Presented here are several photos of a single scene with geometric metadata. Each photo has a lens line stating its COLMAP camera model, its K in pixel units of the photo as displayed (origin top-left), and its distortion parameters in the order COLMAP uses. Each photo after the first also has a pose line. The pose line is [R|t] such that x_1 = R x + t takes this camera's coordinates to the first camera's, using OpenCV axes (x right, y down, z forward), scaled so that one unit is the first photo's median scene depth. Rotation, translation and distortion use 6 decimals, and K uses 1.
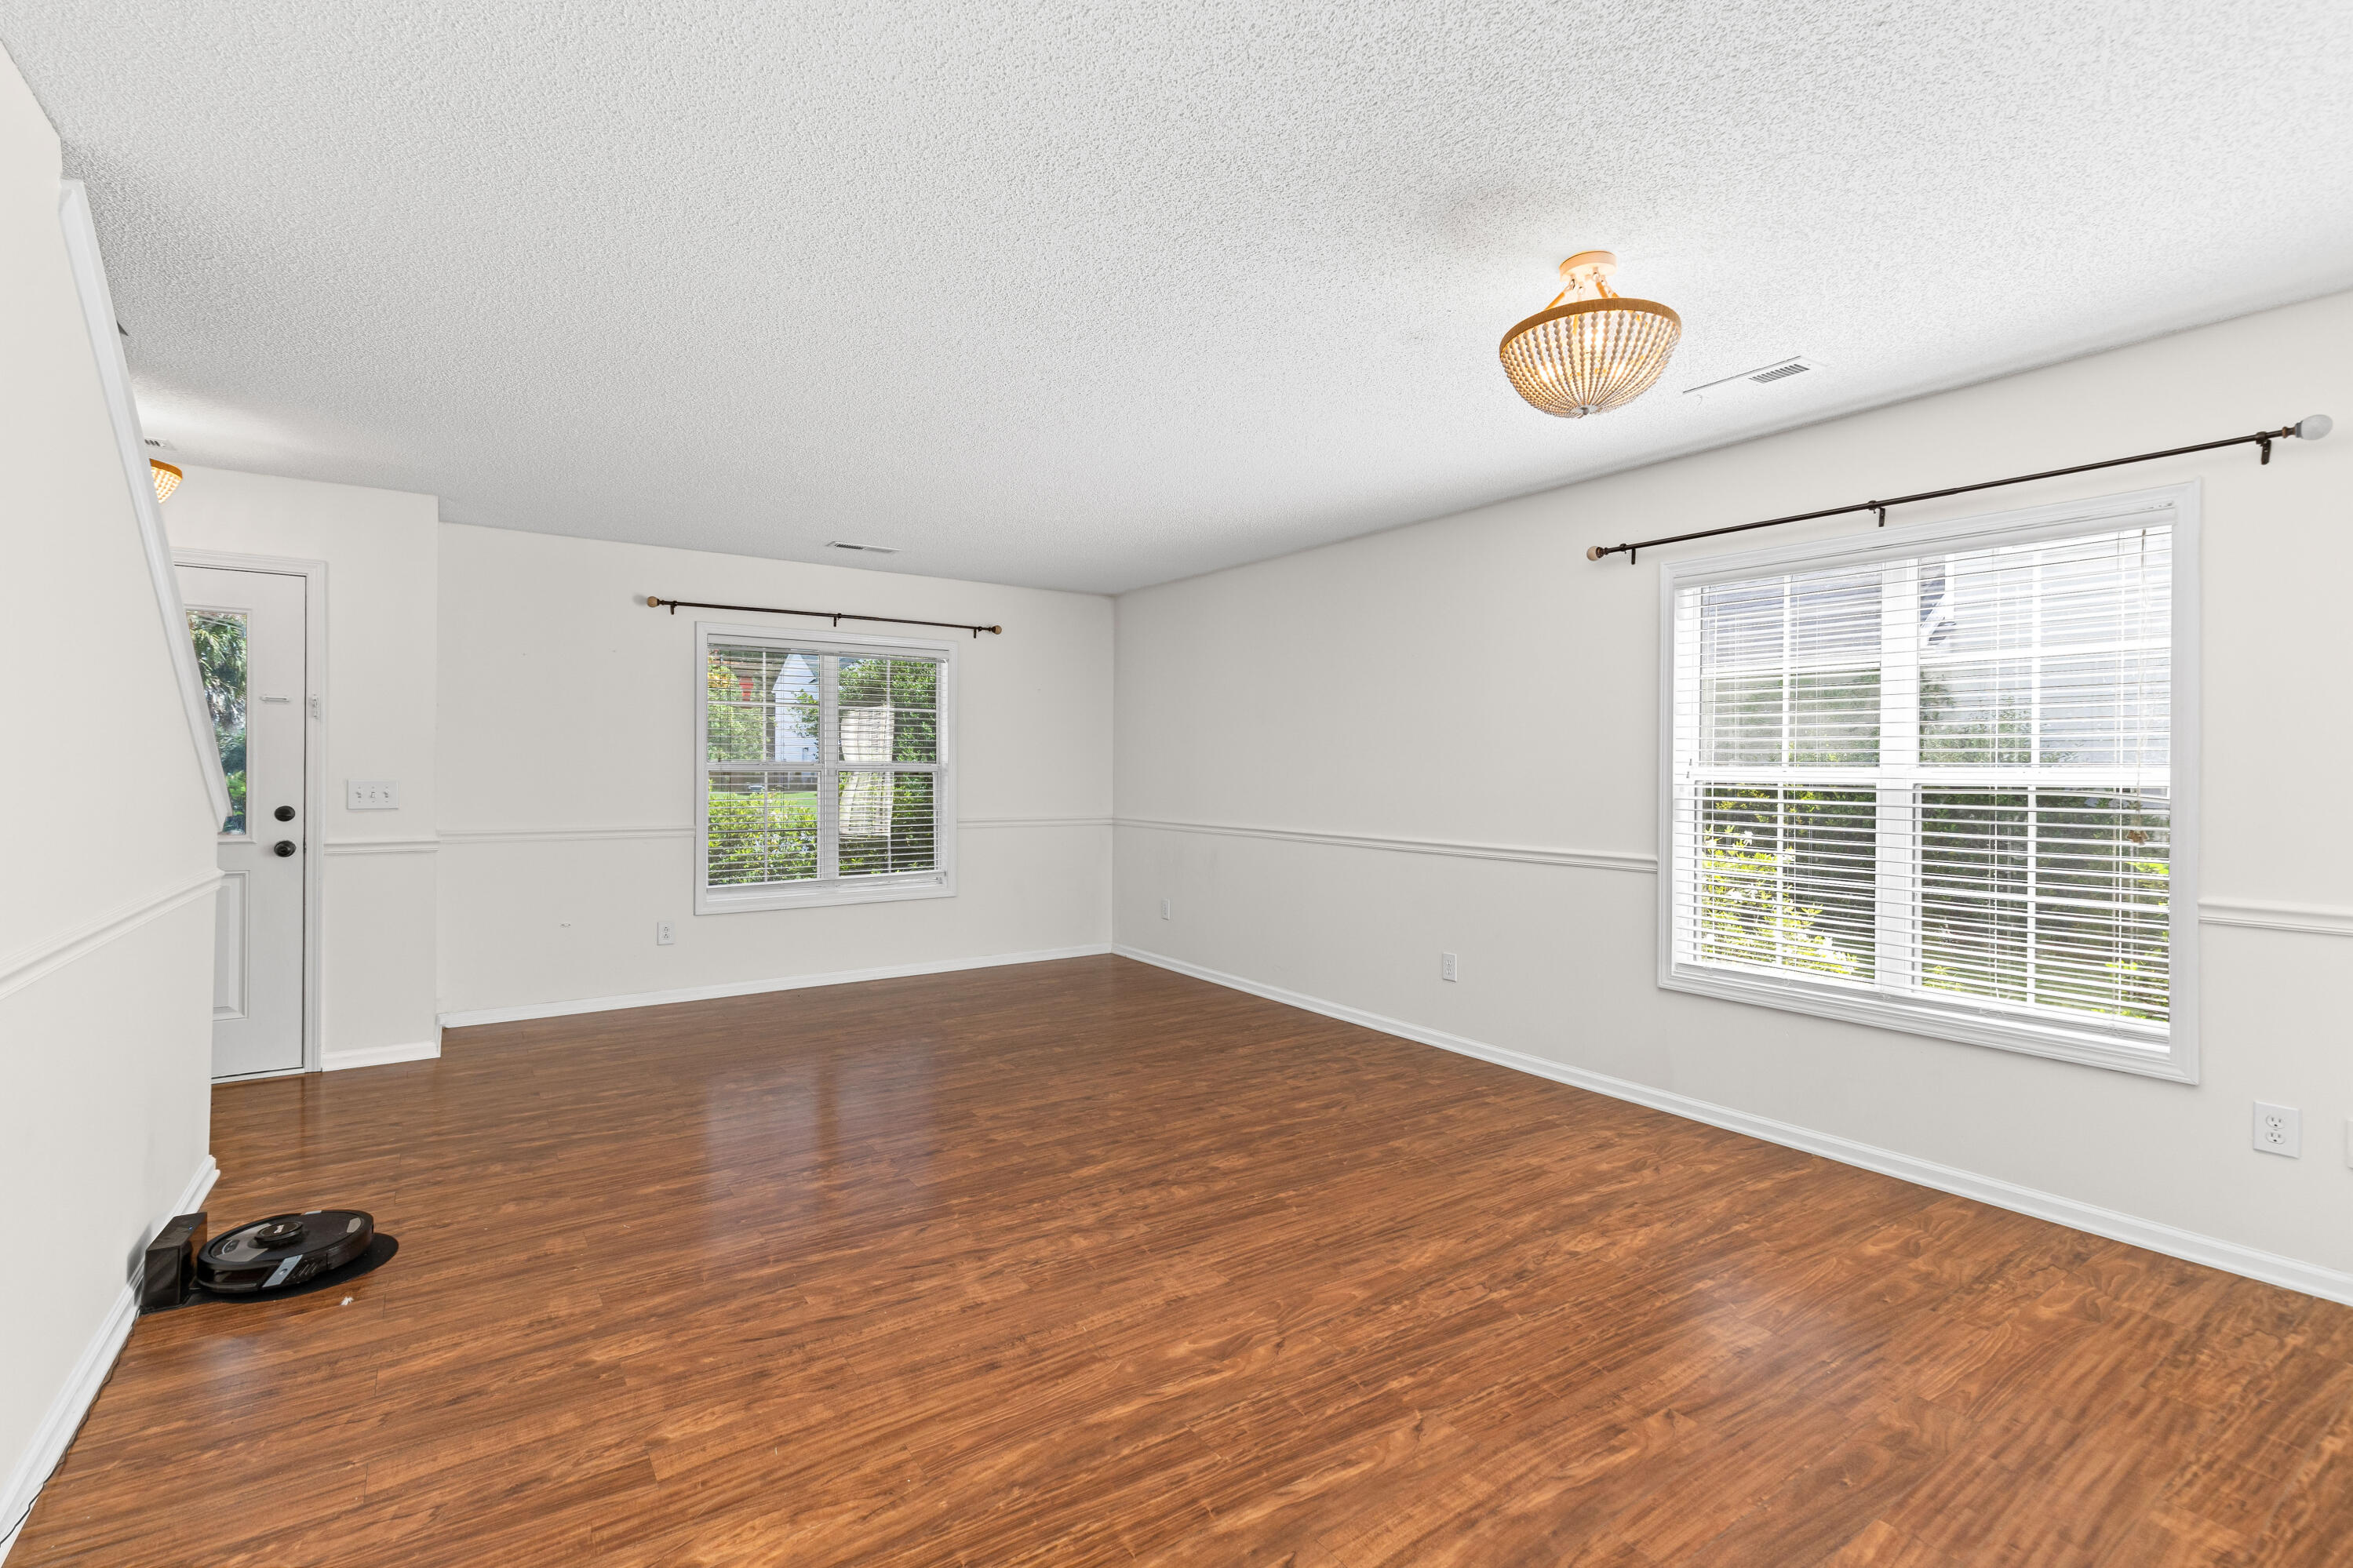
lens RADIAL K [[1071.8, 0, 1190.2], [0, 1071.8, 769.0], [0, 0, 1]] dist [0.005793, -0.000009]
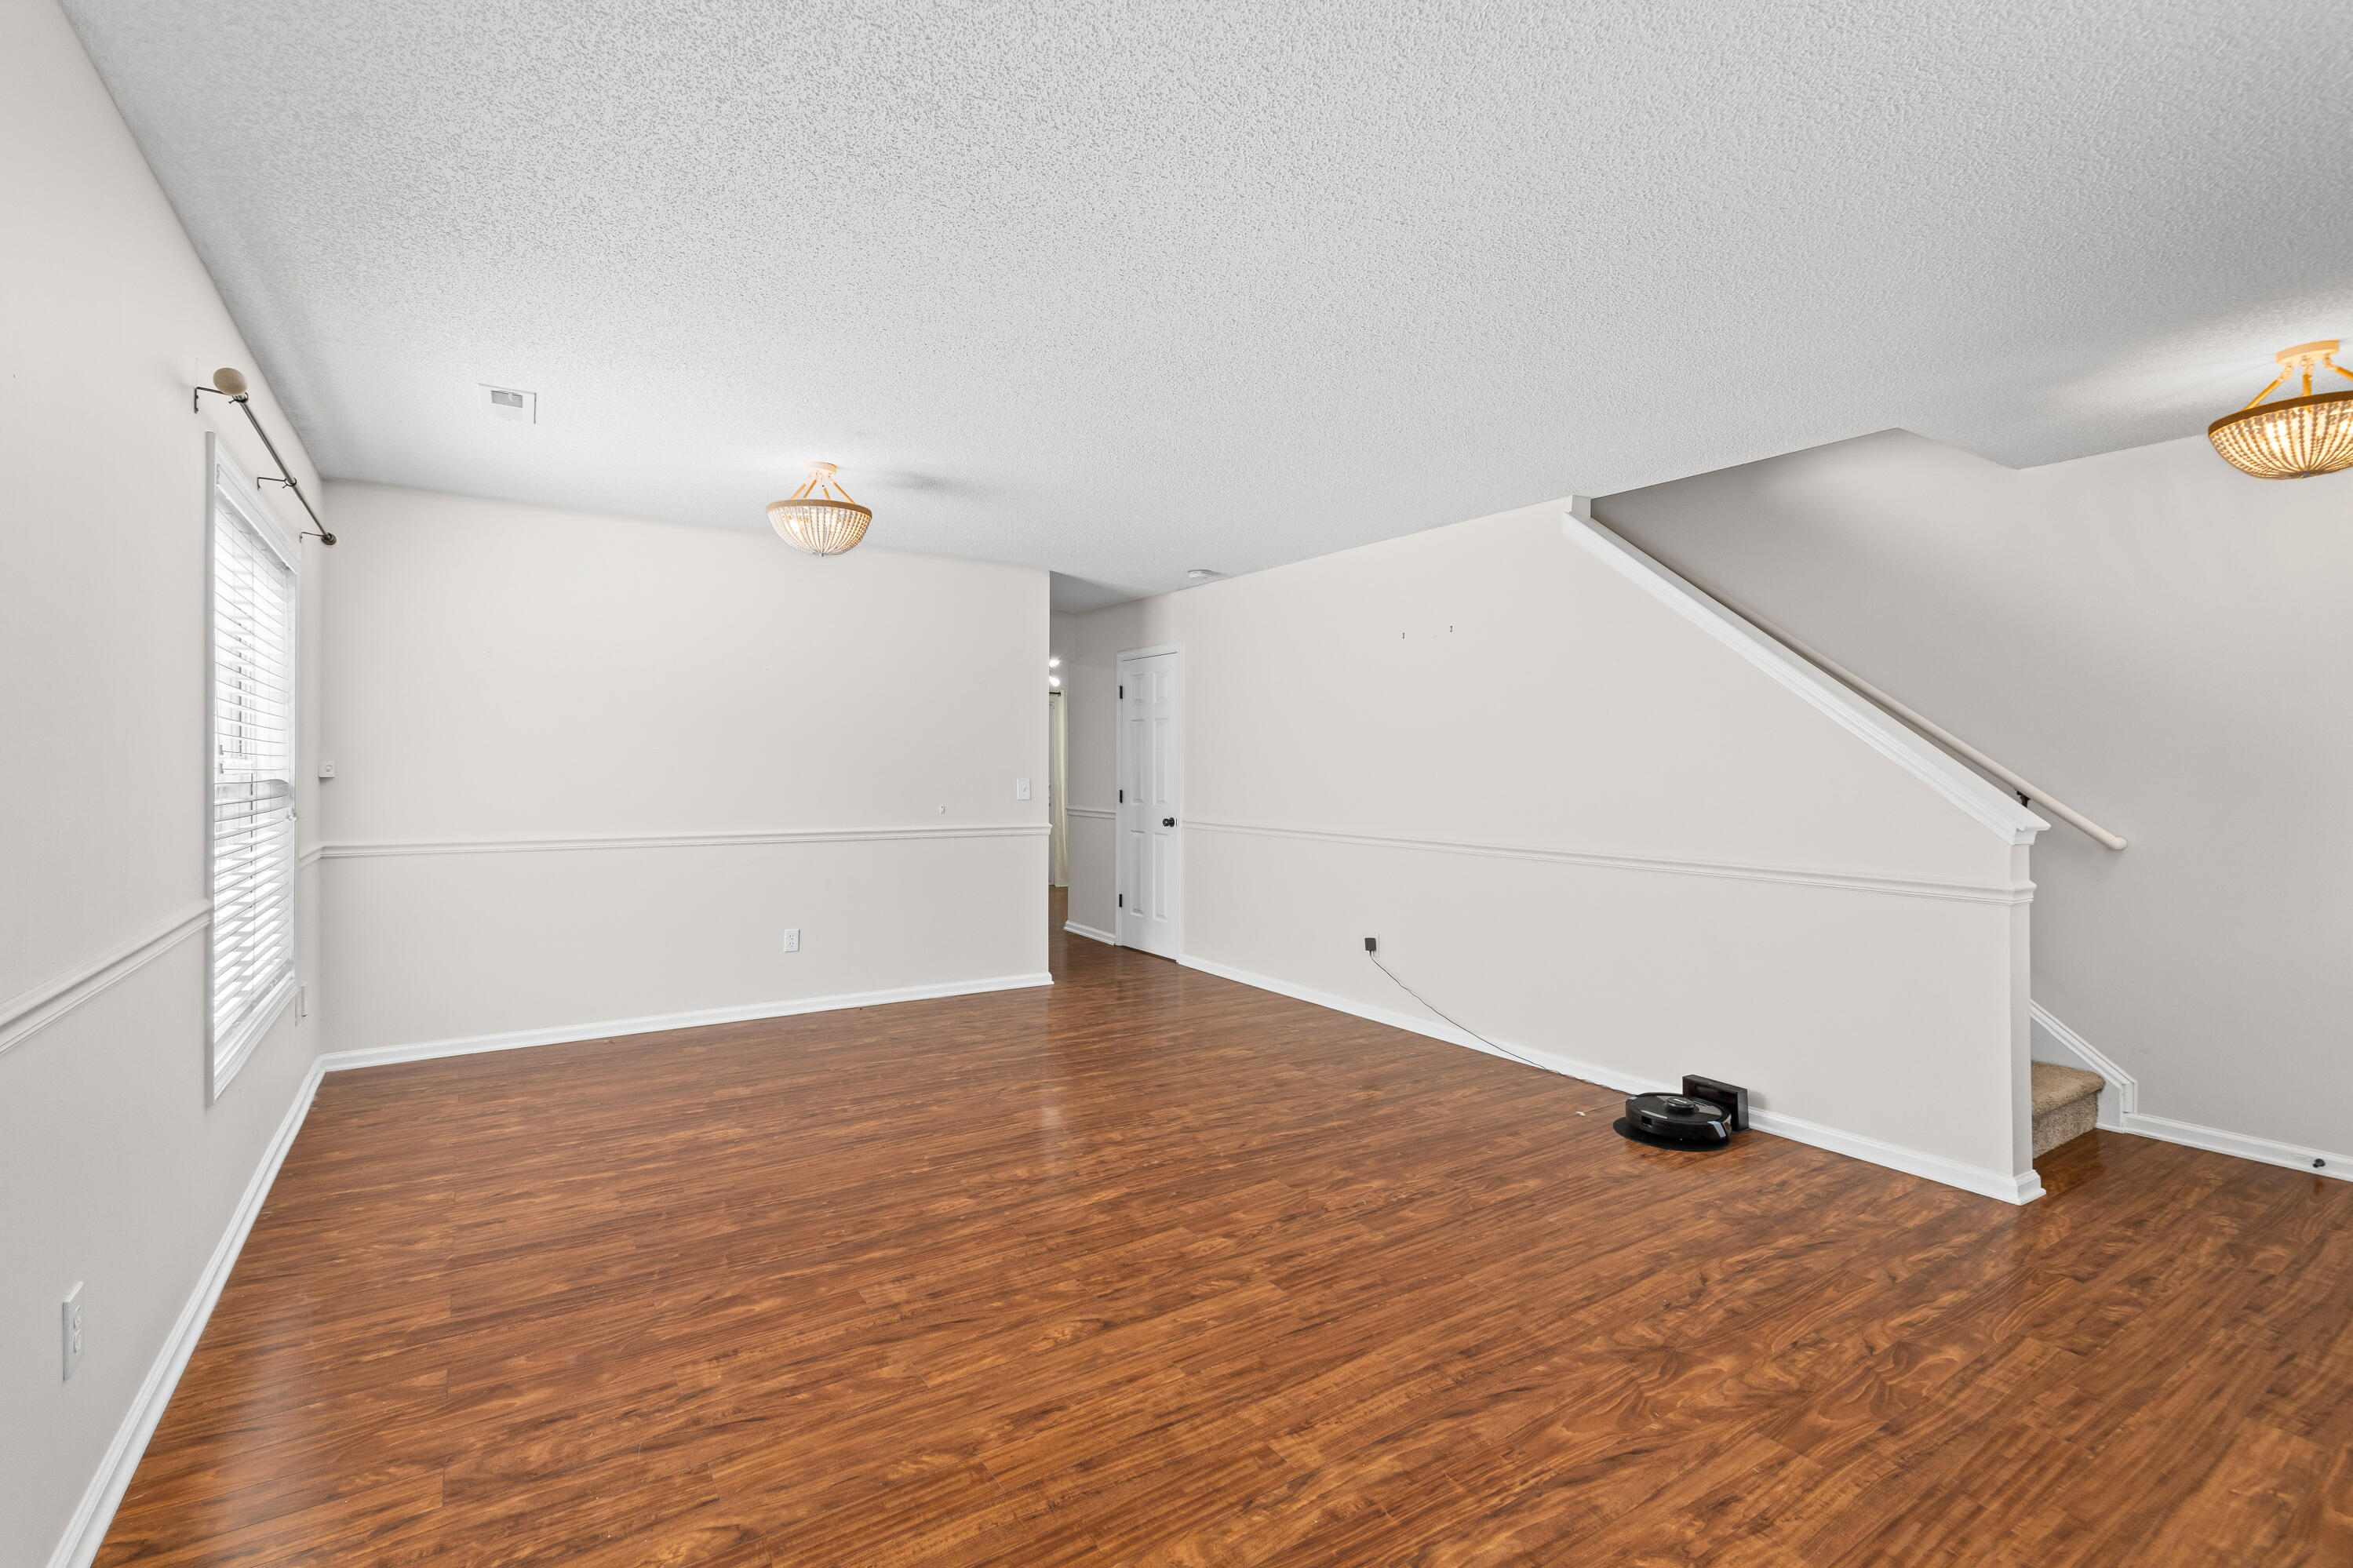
lens RADIAL K [[1071.8, 0, 1190.2], [0, 1071.8, 769.0], [0, 0, 1]] dist [0.005793, -0.000009]
pose [[-0.999720, -0.009652, 0.021582, -0.204539], [-0.009596, 0.999950, 0.002713, -0.004785], [-0.021607, 0.002505, -0.999763, 2.159969]]
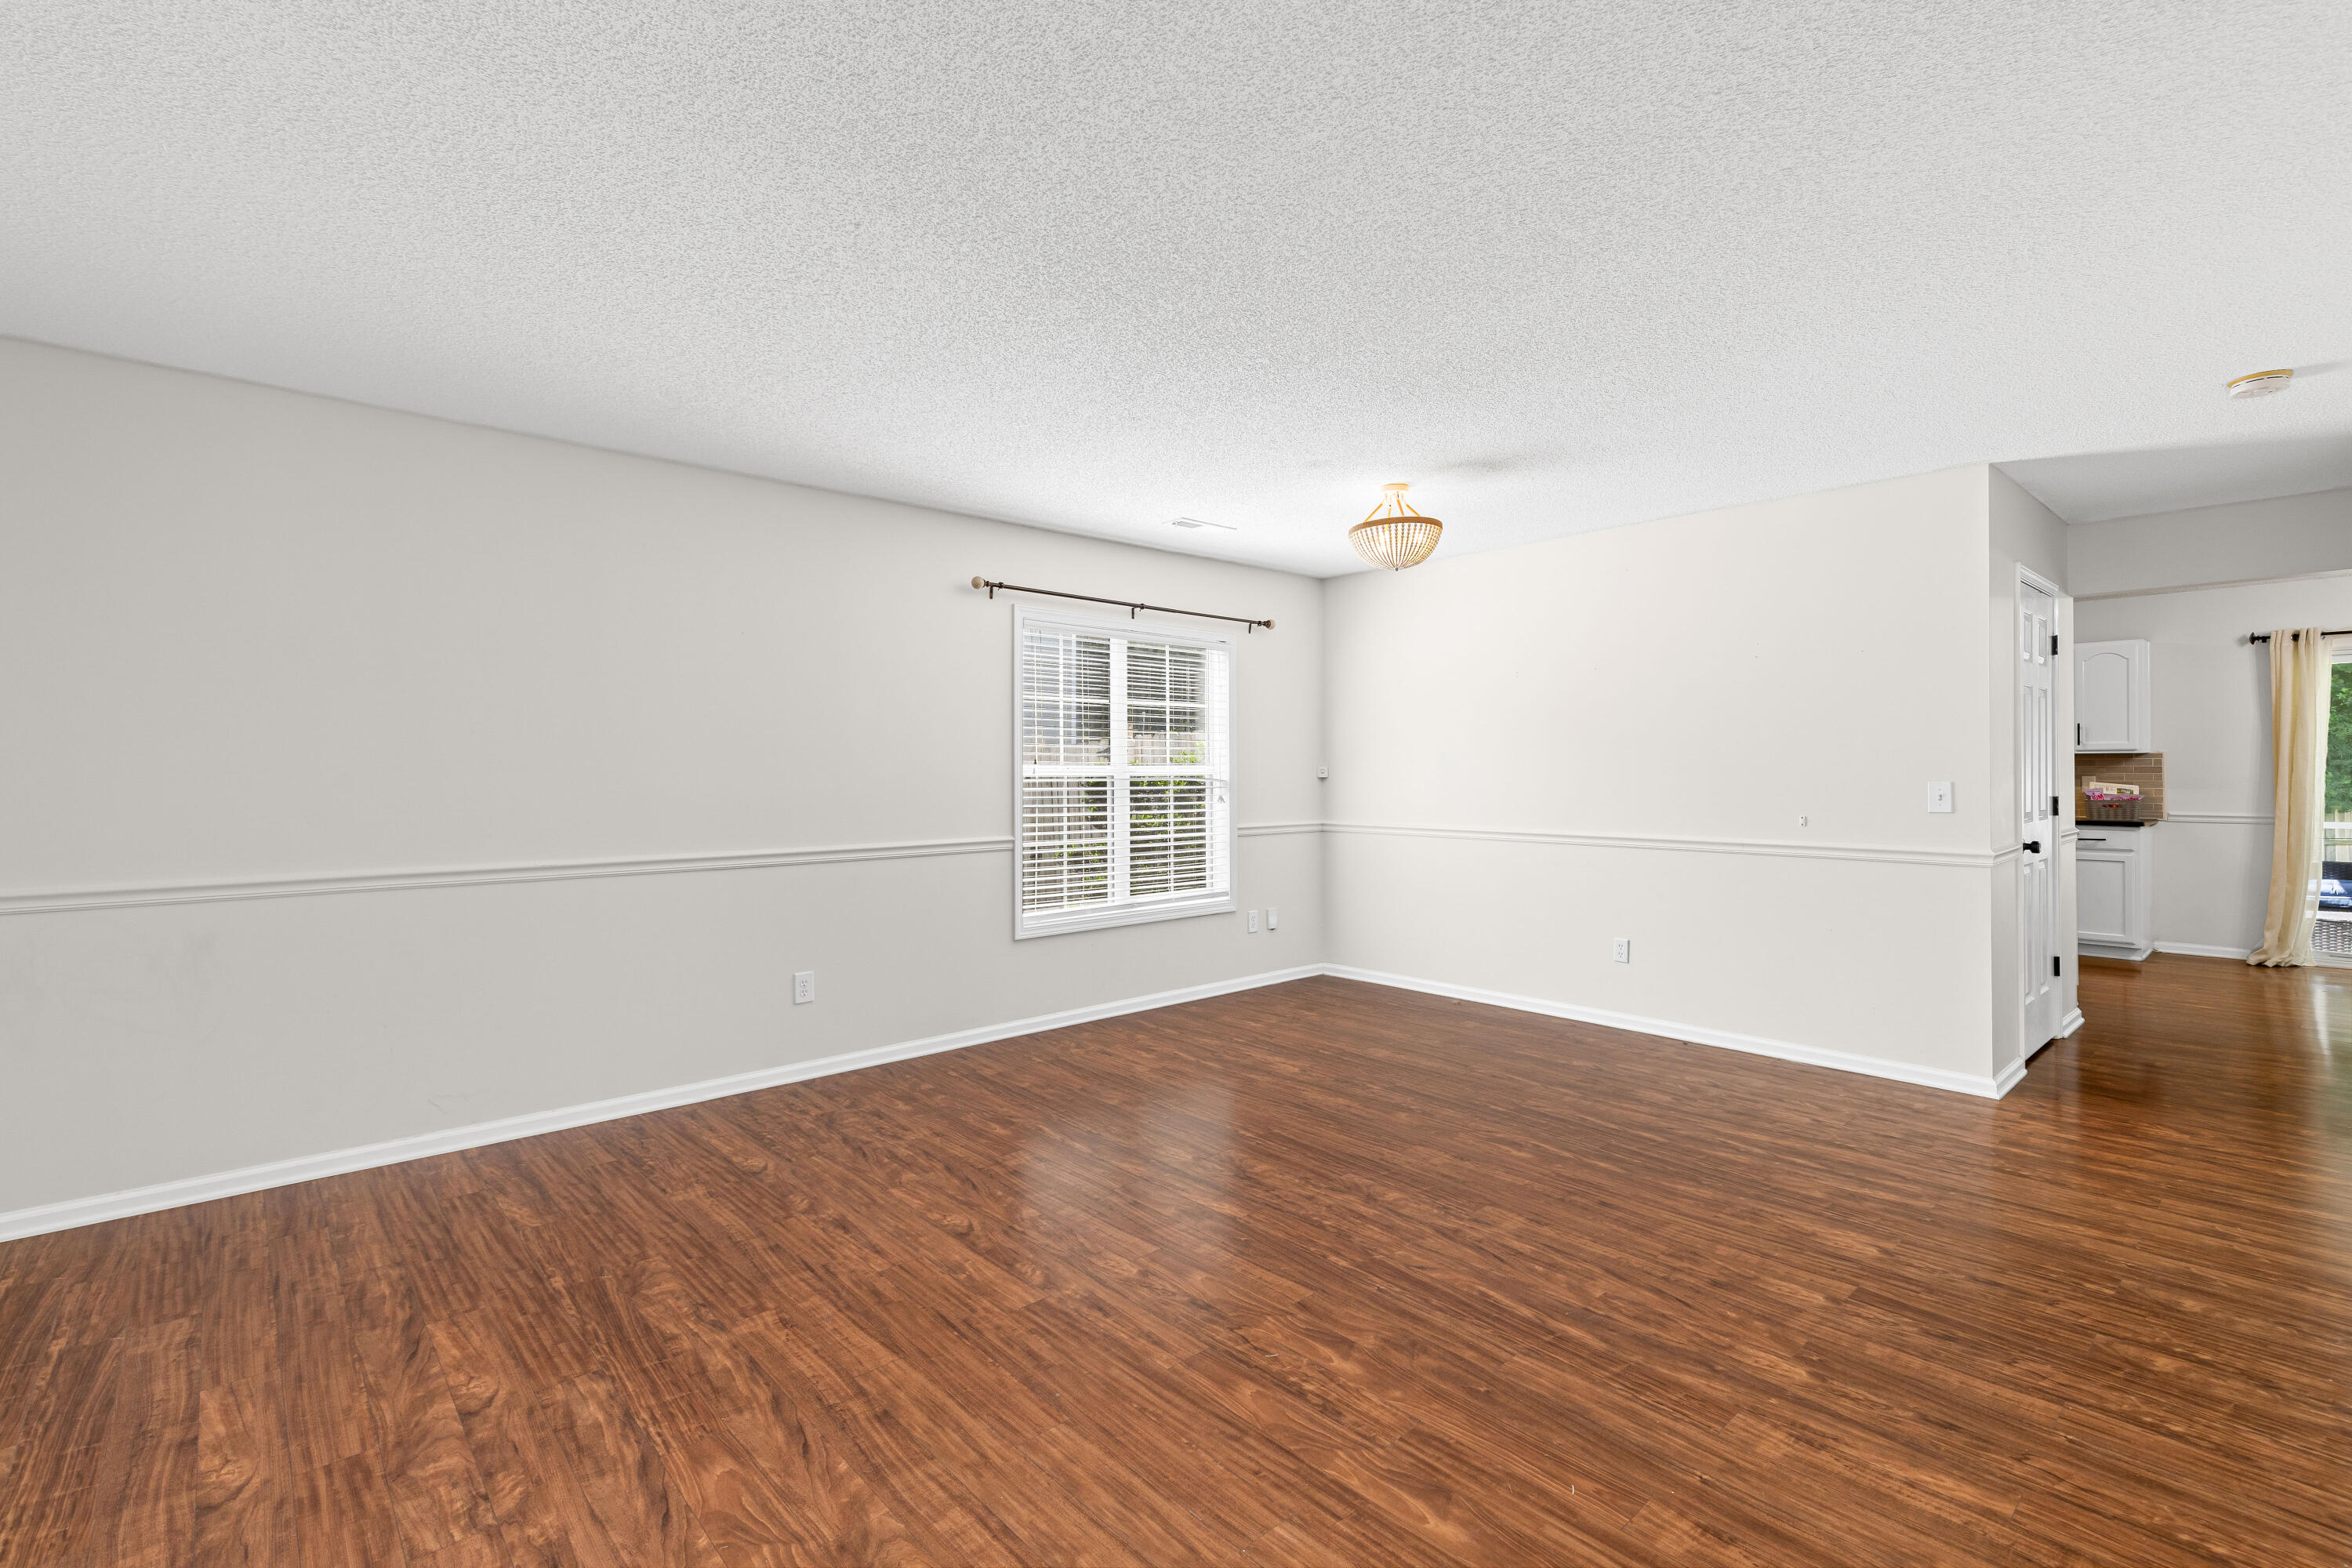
lens RADIAL K [[1054.3, 0, 1173.0], [0, 1054.3, 713.0], [0, 0, 1]] dist [0.007078, -0.000170]
pose [[-0.118411, 0.046470, 0.991877, -1.115900], [0.003887, 0.998918, -0.046335, -0.007749], [-0.992957, -0.001631, -0.118463, 1.280497]]
